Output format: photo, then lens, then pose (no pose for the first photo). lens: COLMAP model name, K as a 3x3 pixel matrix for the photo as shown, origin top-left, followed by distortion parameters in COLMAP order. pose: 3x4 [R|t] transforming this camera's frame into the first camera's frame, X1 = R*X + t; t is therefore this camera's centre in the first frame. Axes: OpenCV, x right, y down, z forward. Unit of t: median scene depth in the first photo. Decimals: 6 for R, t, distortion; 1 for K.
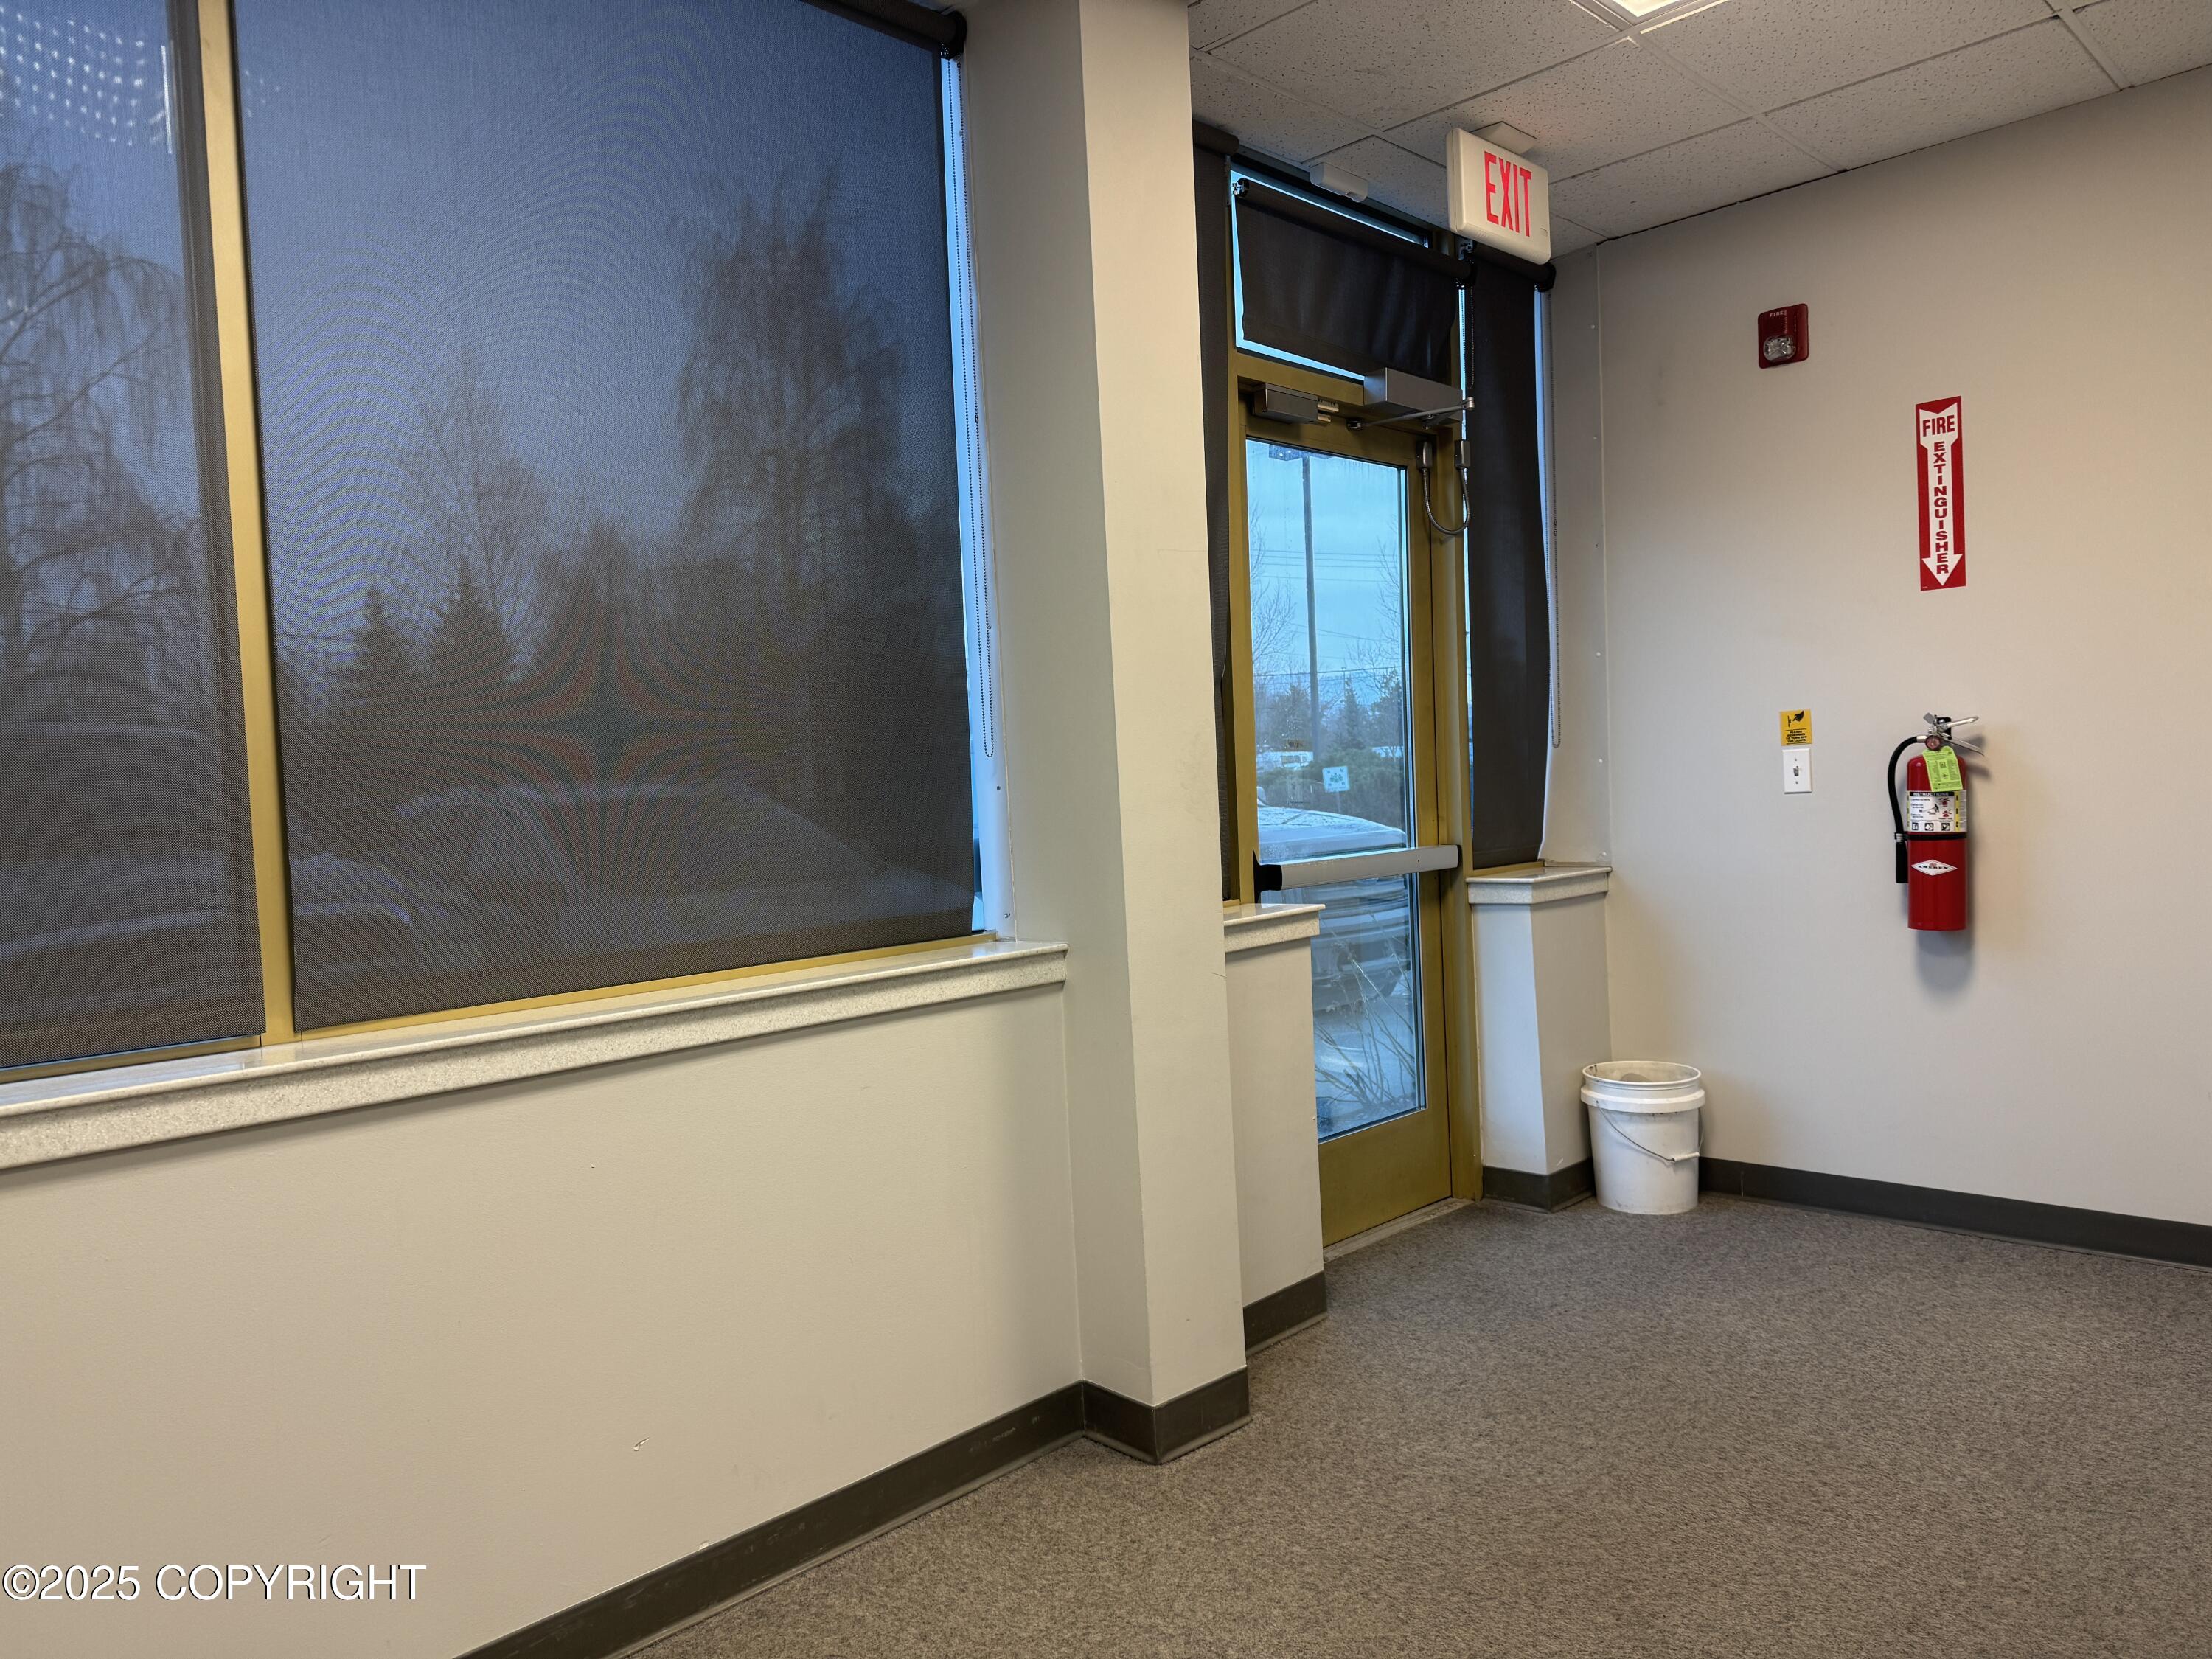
lens RADIAL K [[1557.0, 0, 1107.8], [0, 1557.0, 841.4], [0, 0, 1]] dist [0.045057, -0.061036]
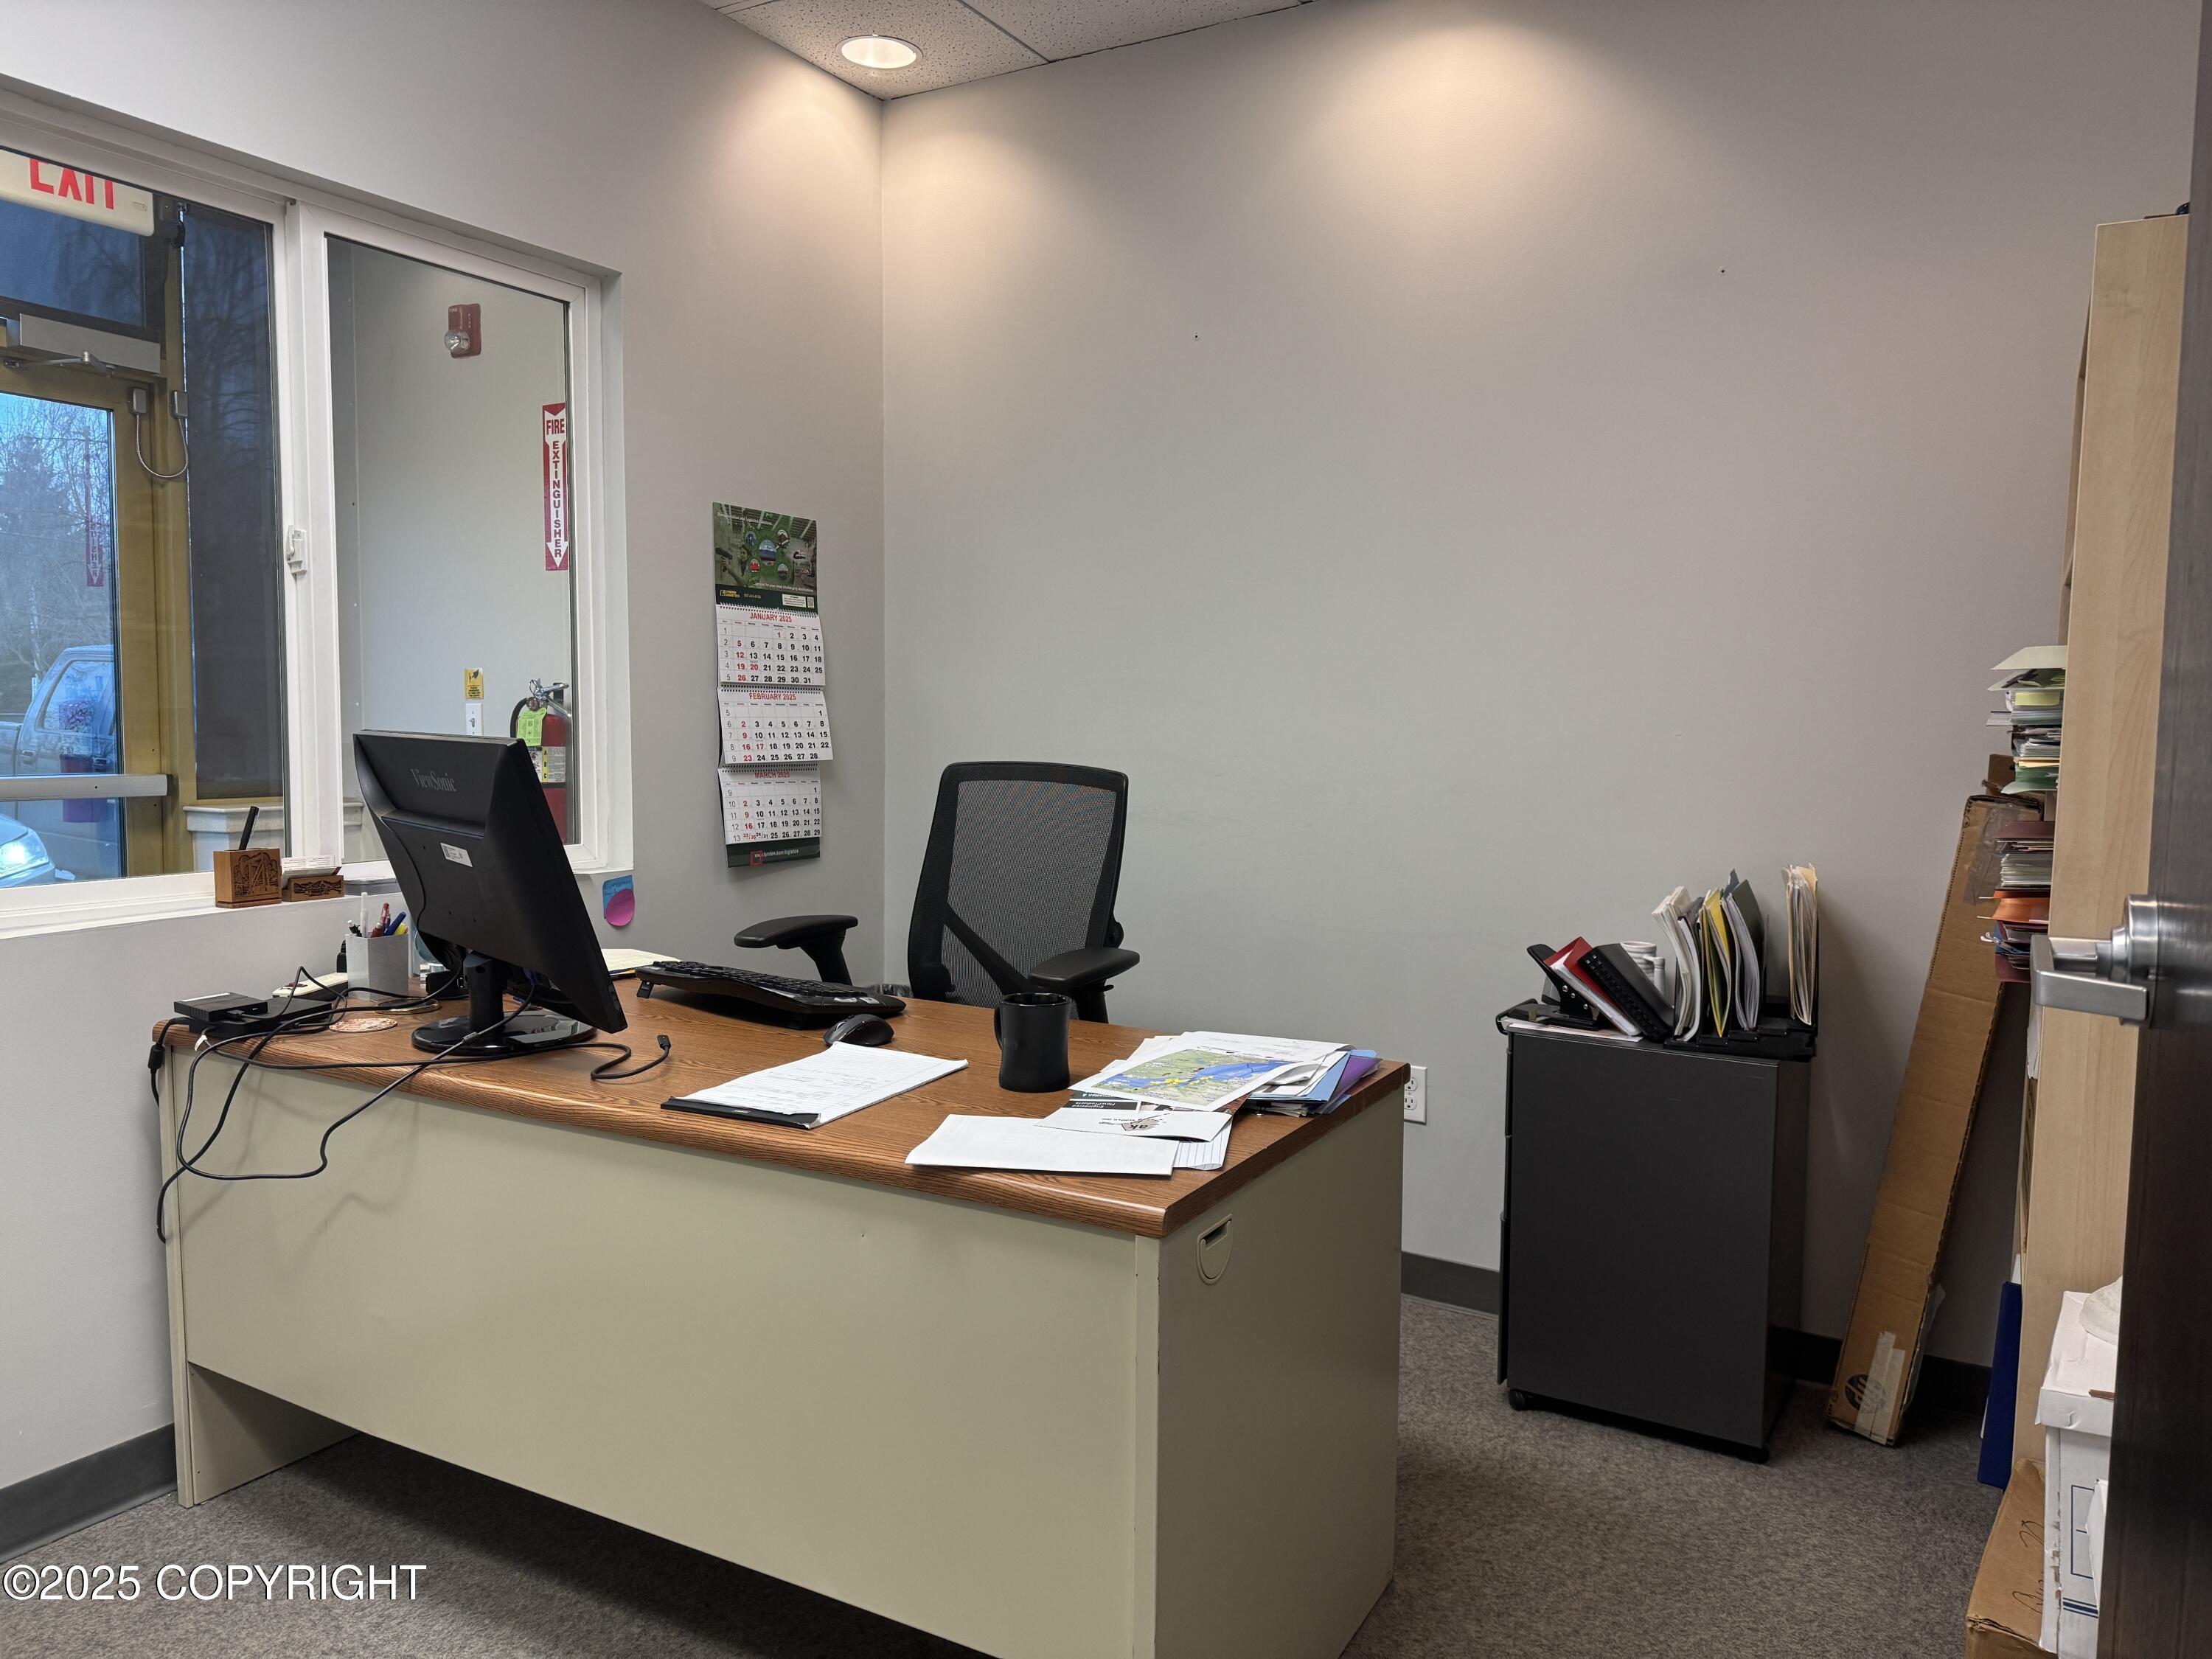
lens RADIAL K [[1557.0, 0, 1111.6], [0, 1557.0, 820.8], [0, 0, 1]] dist [0.045057, -0.061036]
pose [[0.966844, 0.044340, 0.251489, 0.641938], [-0.049278, 0.998696, 0.013366, -0.013533], [-0.250568, -0.025316, 0.967768, -0.210223]]
